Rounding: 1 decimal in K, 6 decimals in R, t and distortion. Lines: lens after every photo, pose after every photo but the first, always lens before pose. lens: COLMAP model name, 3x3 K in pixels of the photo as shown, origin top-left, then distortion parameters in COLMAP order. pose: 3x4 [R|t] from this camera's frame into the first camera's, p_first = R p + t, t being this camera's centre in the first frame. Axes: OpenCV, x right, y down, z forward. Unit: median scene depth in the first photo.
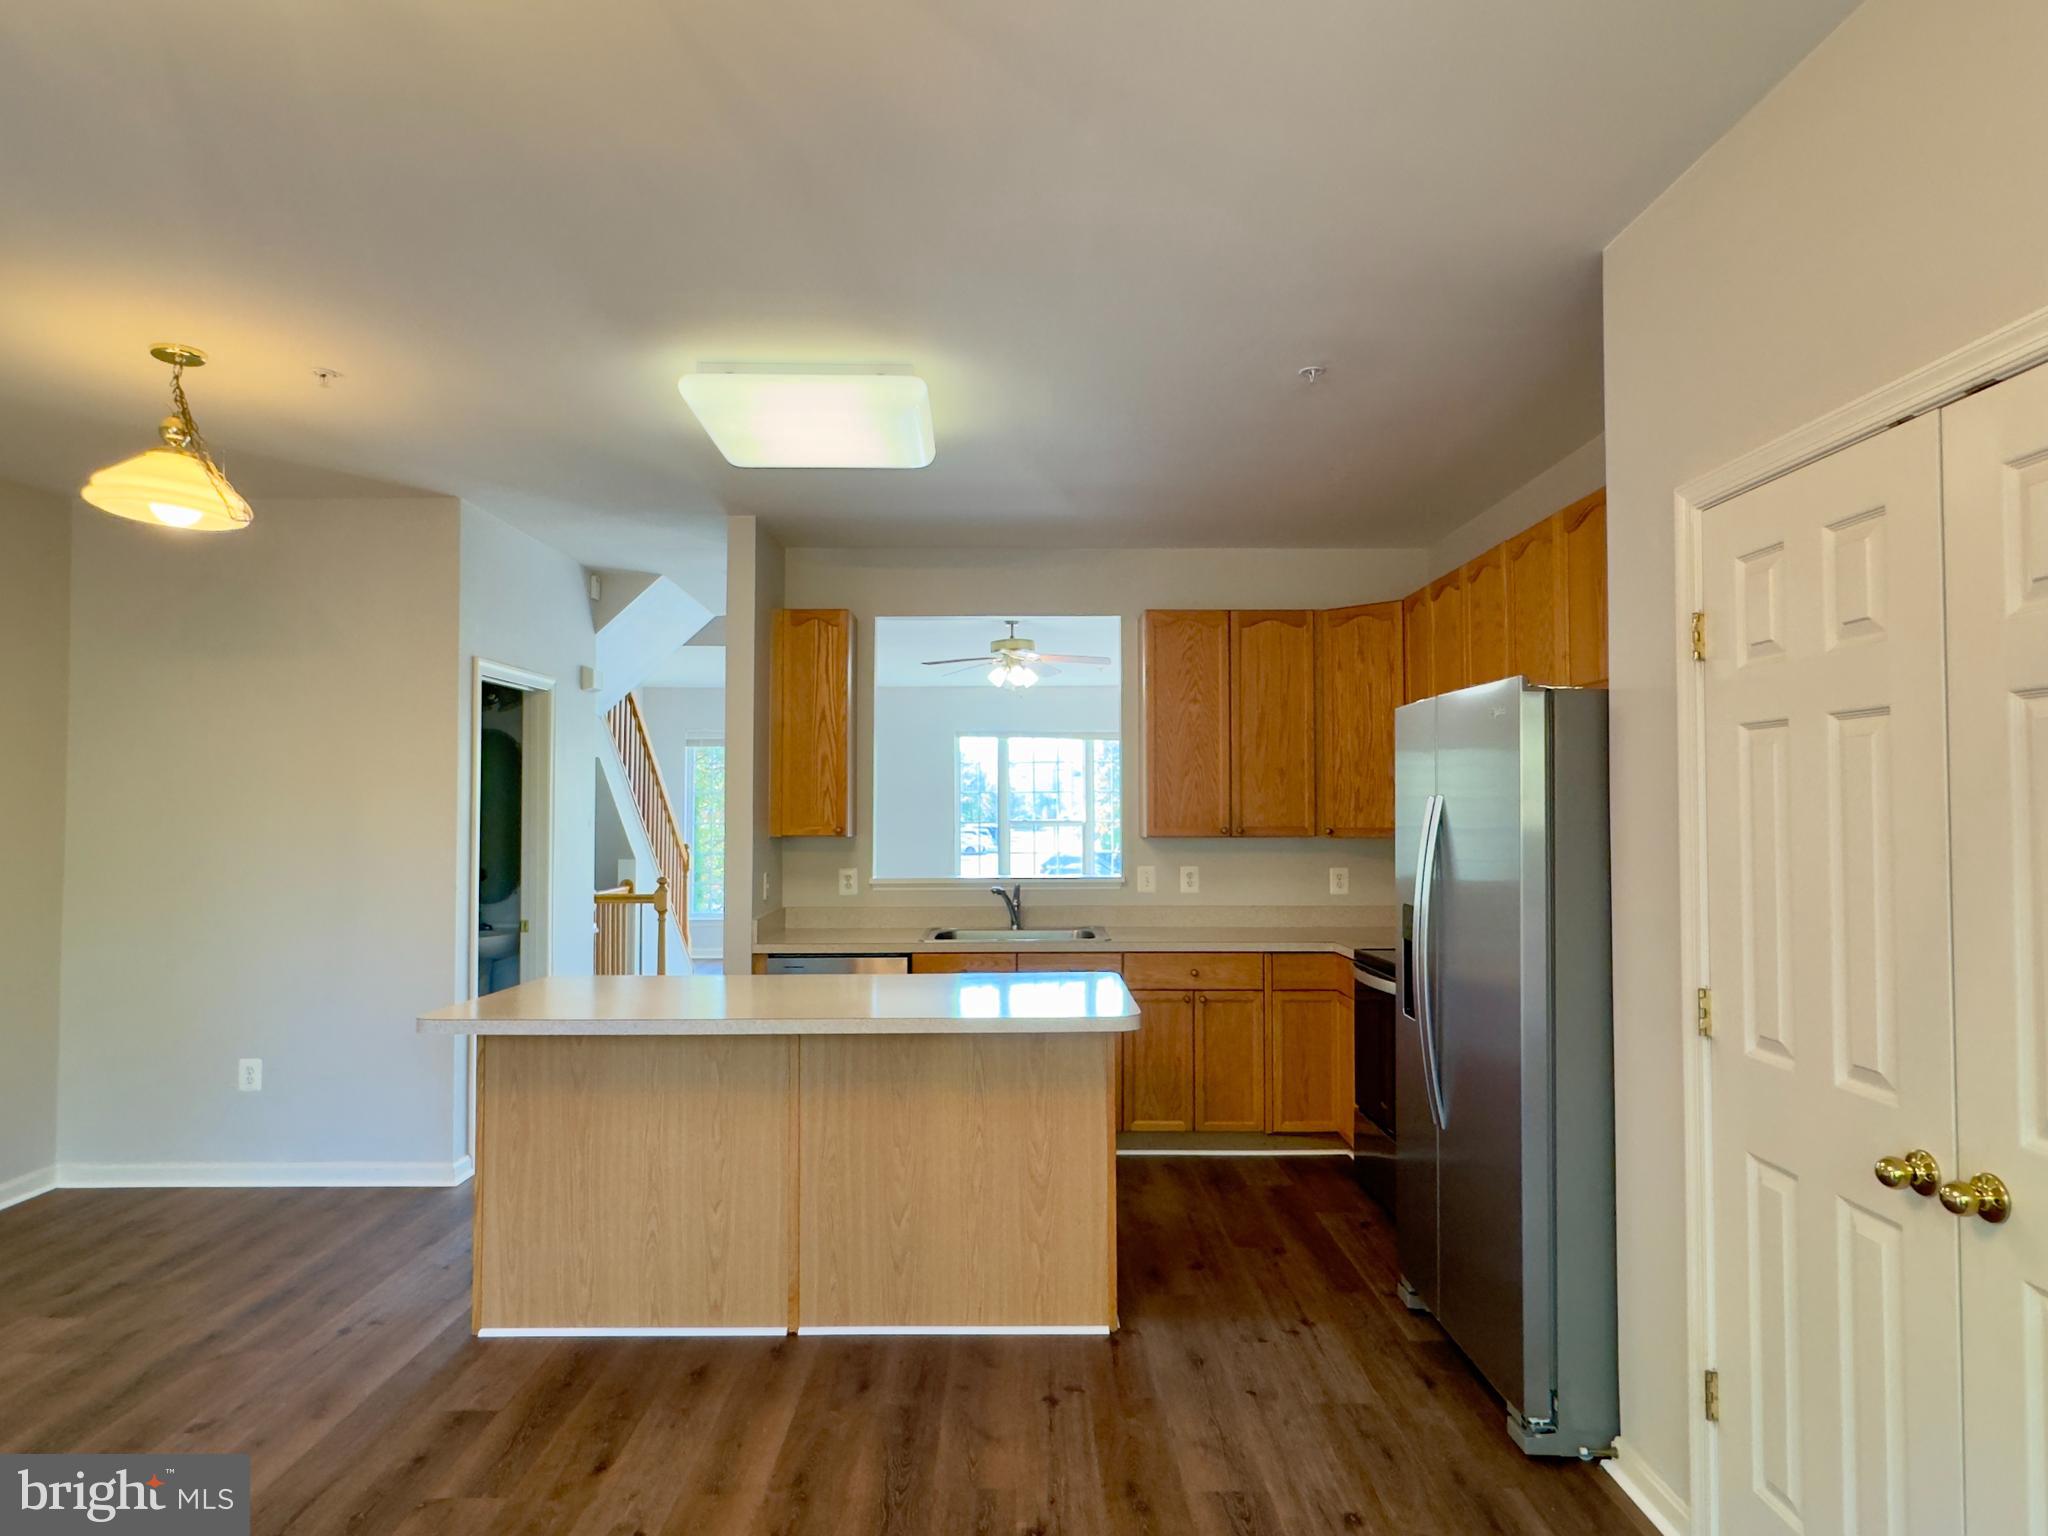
lens RADIAL K [[1207.1, 0, 1016.5], [0, 1207.1, 772.7], [0, 0, 1]] dist [-0.001694, 0.002516]
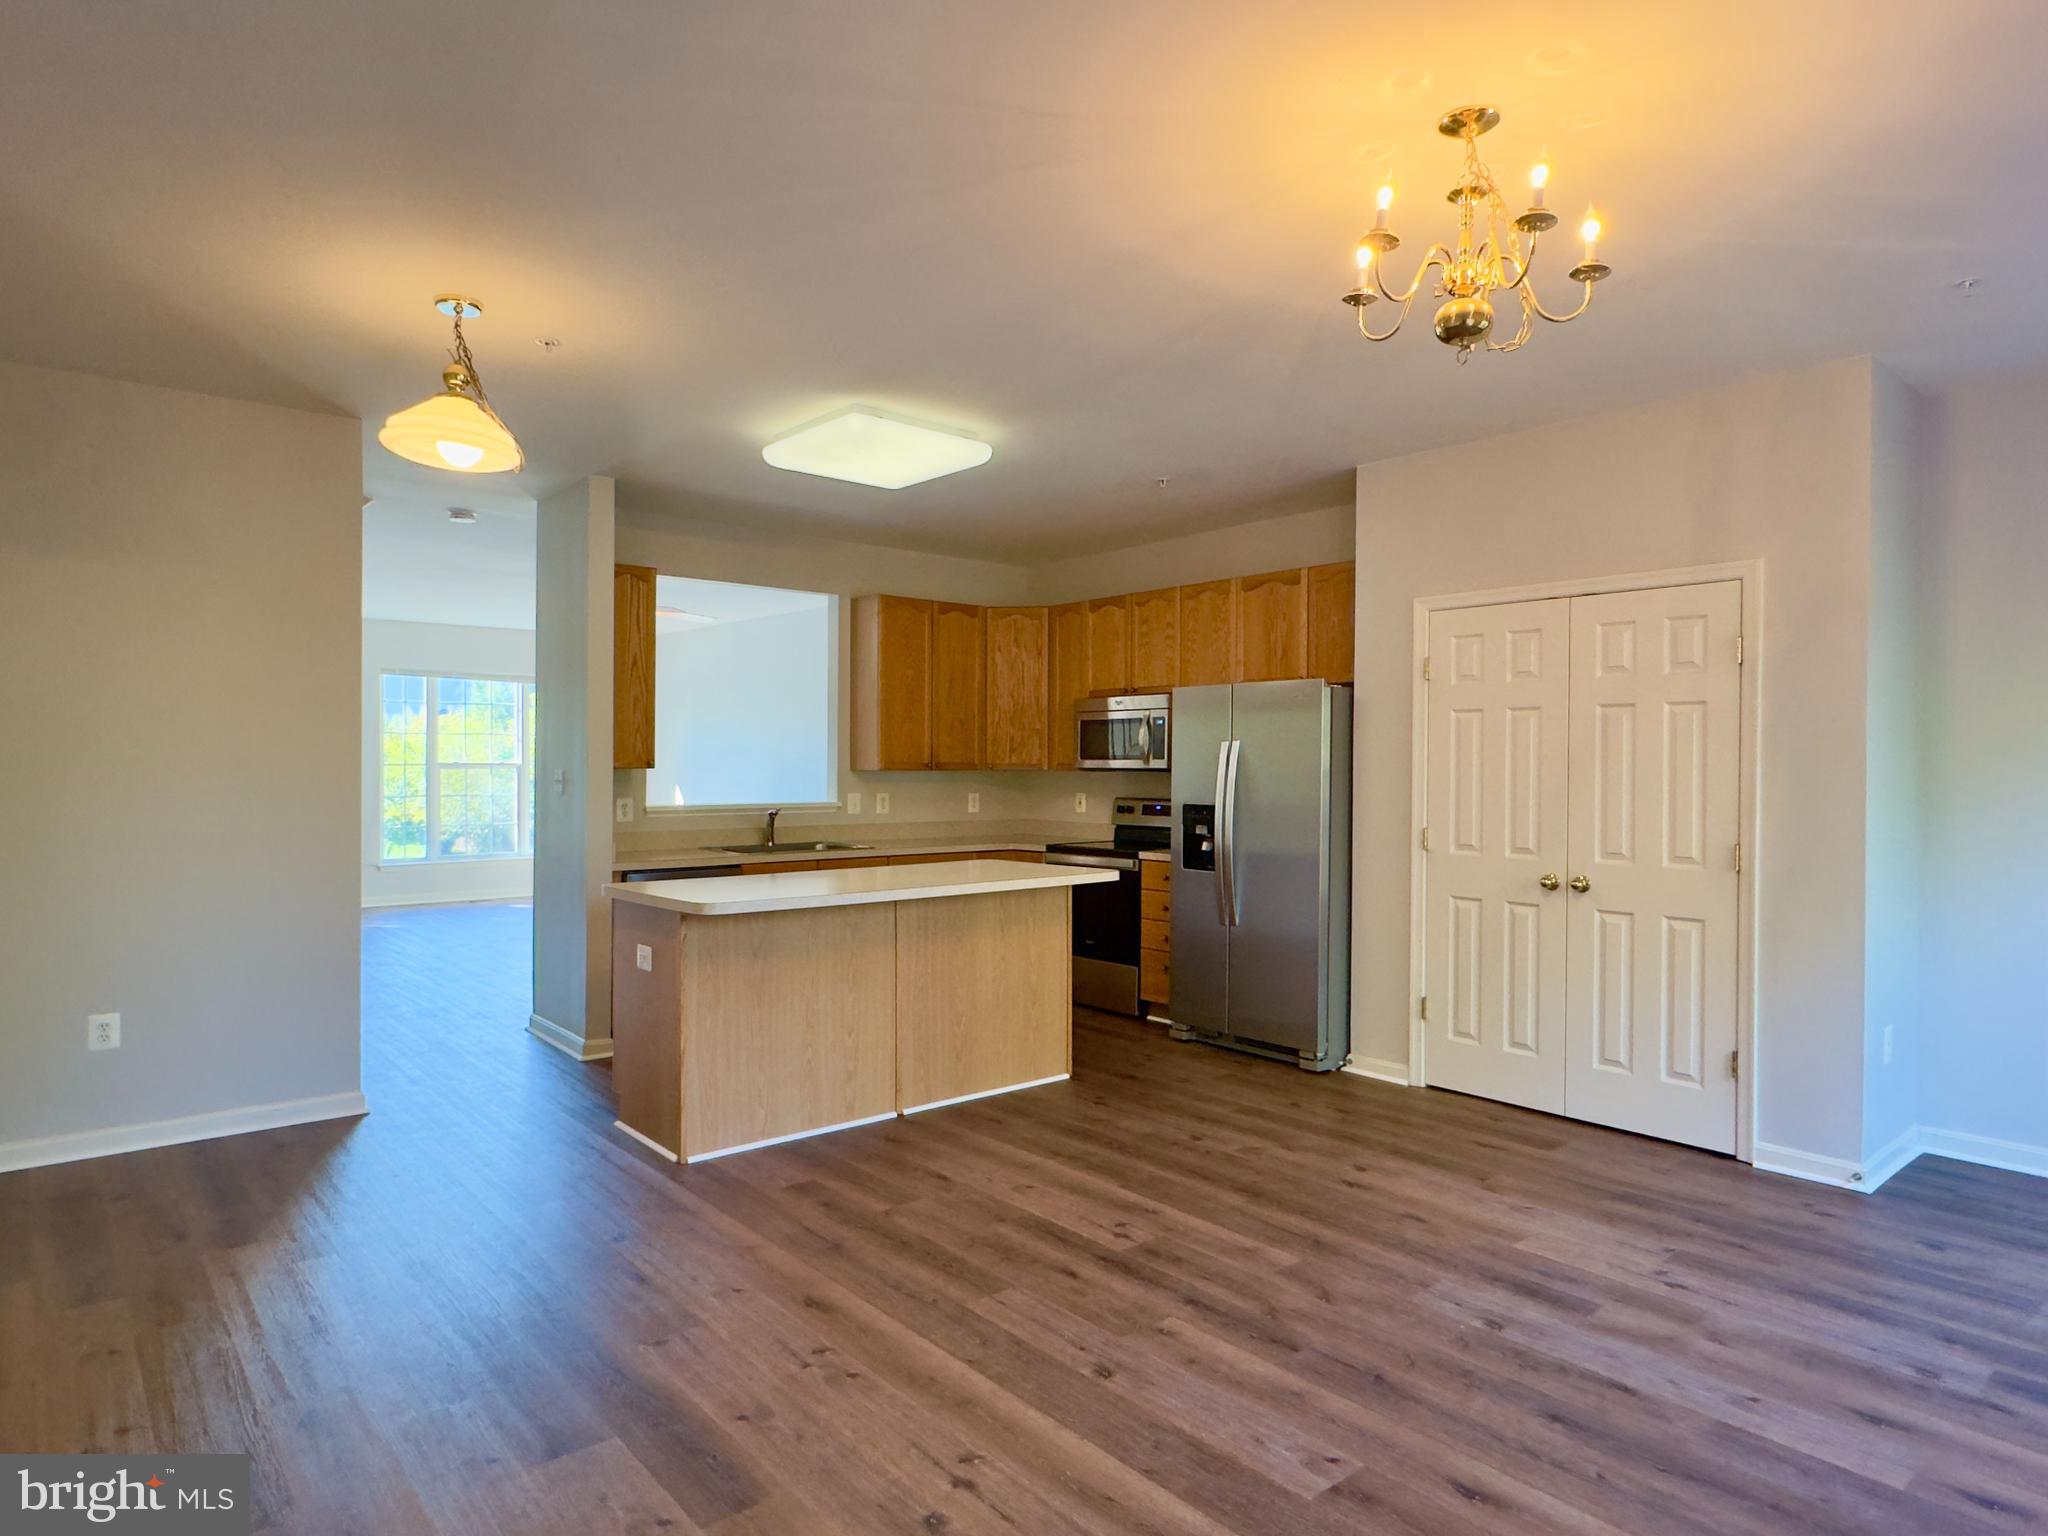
lens RADIAL K [[1207.1, 0, 1017.0], [0, 1207.1, 767.9], [0, 0, 1]] dist [-0.001694, 0.002516]
pose [[0.765609, 0.004633, 0.643290, -0.705337], [-0.027688, 0.999285, 0.025755, 0.015843], [-0.642710, -0.037530, 0.765189, -0.104379]]
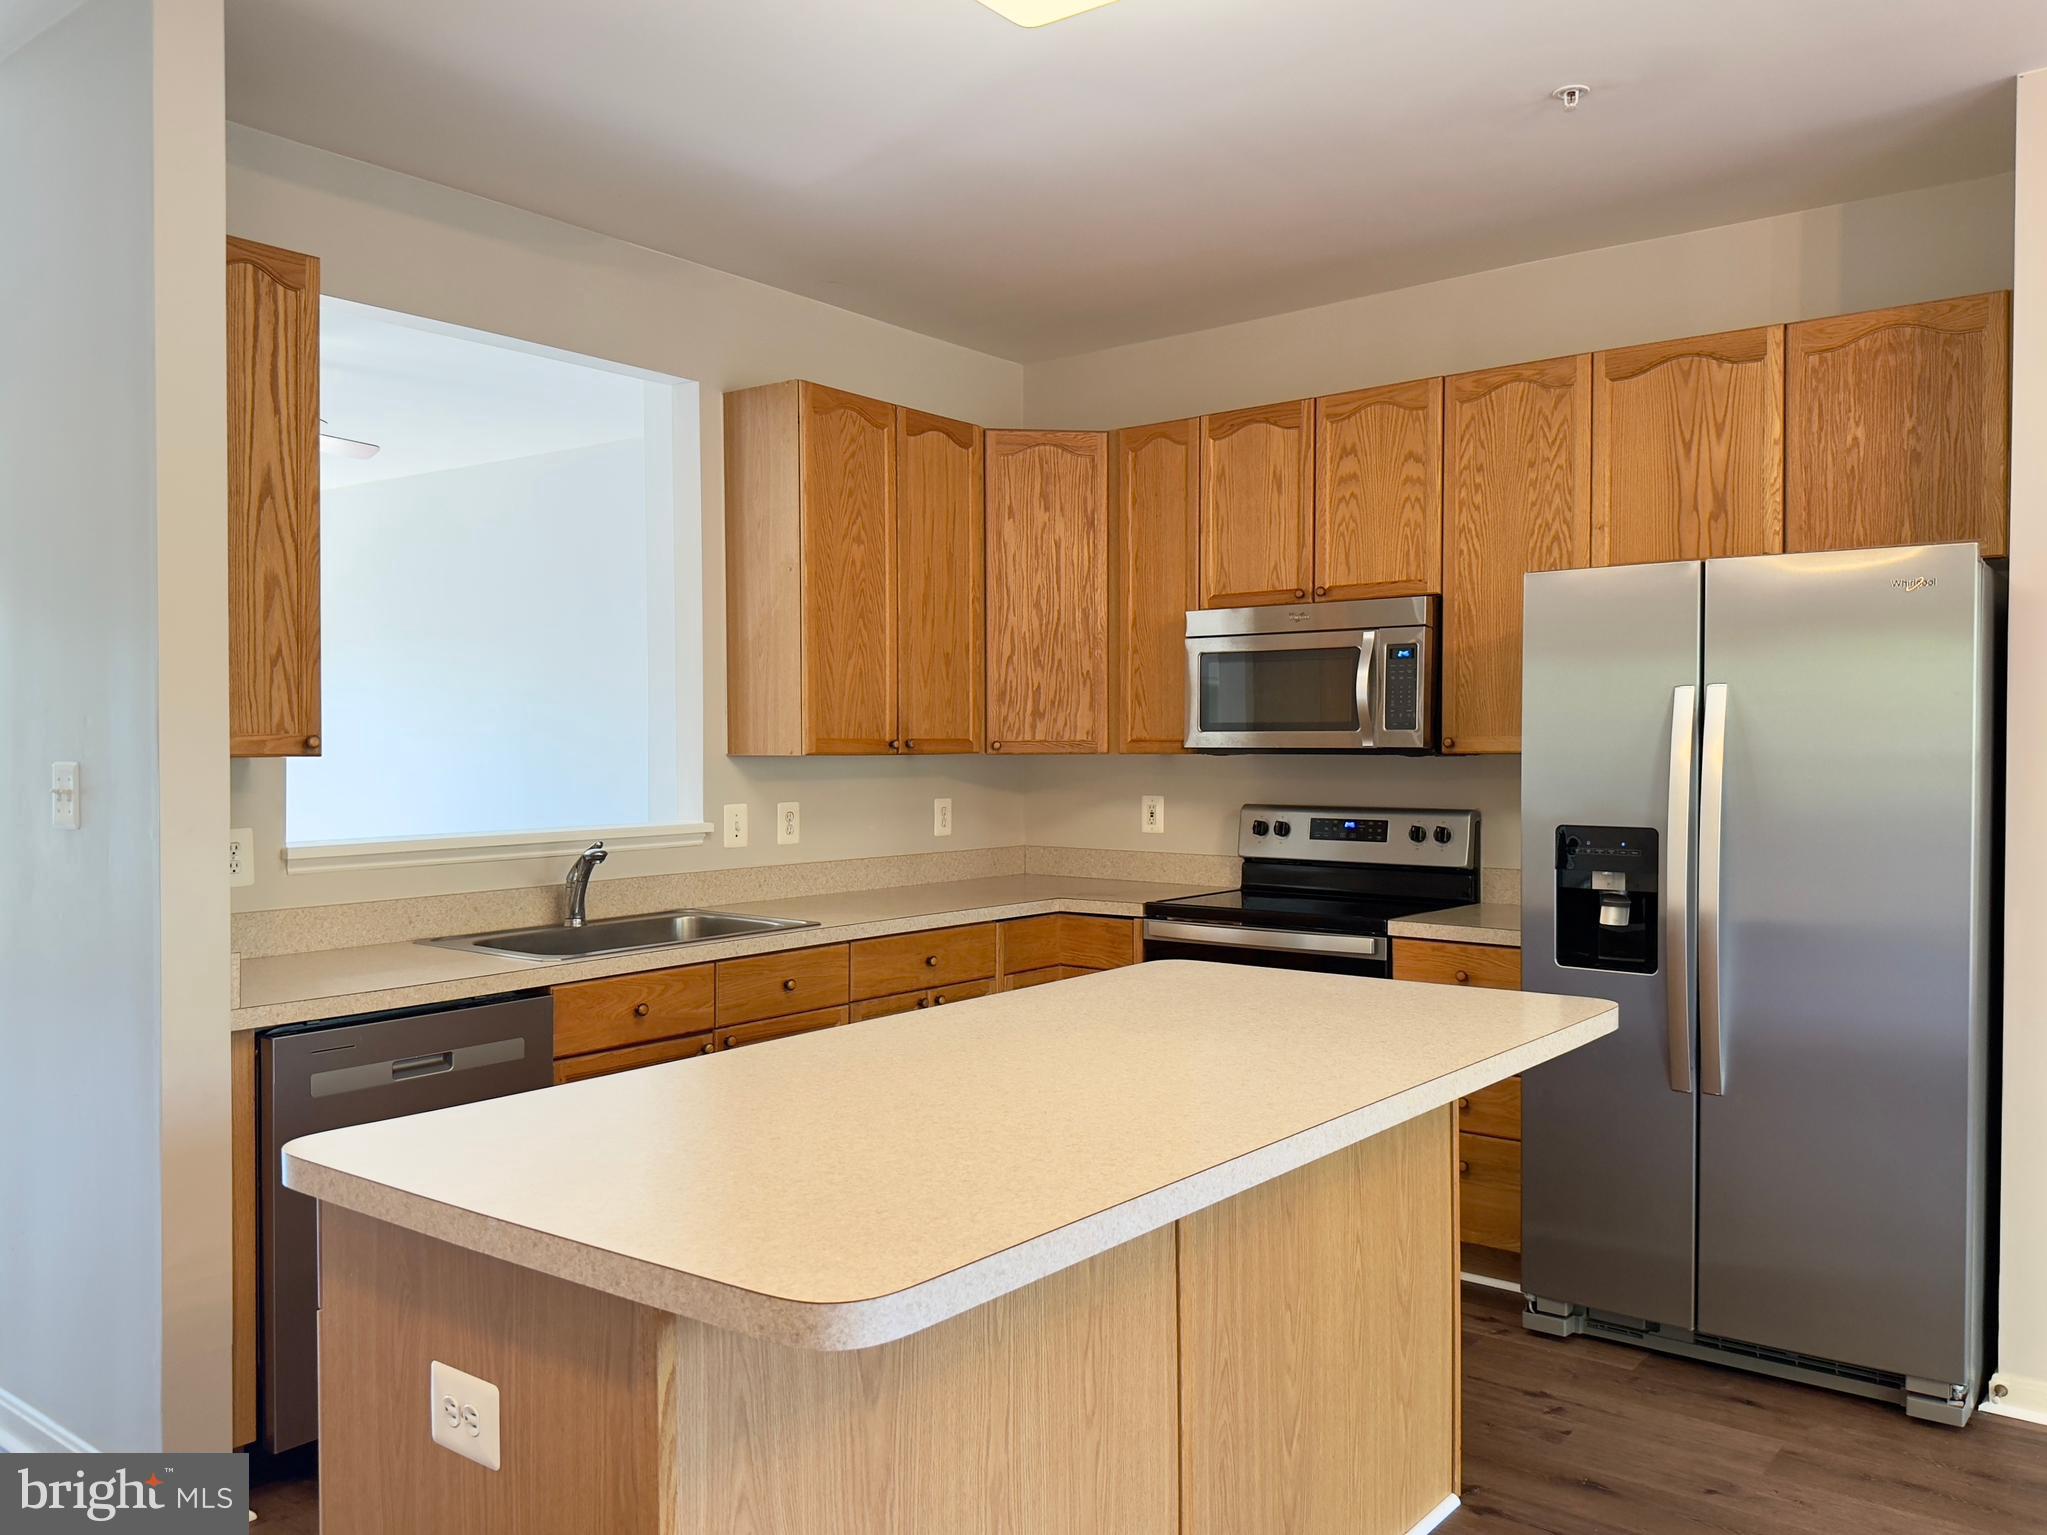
lens RADIAL K [[1567.5, 0, 979.6], [0, 1567.5, 771.0], [0, 0, 1]] dist [0.014163, -0.023190]
pose [[0.632887, -0.011025, 0.774166, -0.521524], [-0.025435, 0.999063, 0.035021, 0.036065], [-0.773827, -0.041856, 0.632013, 0.487370]]
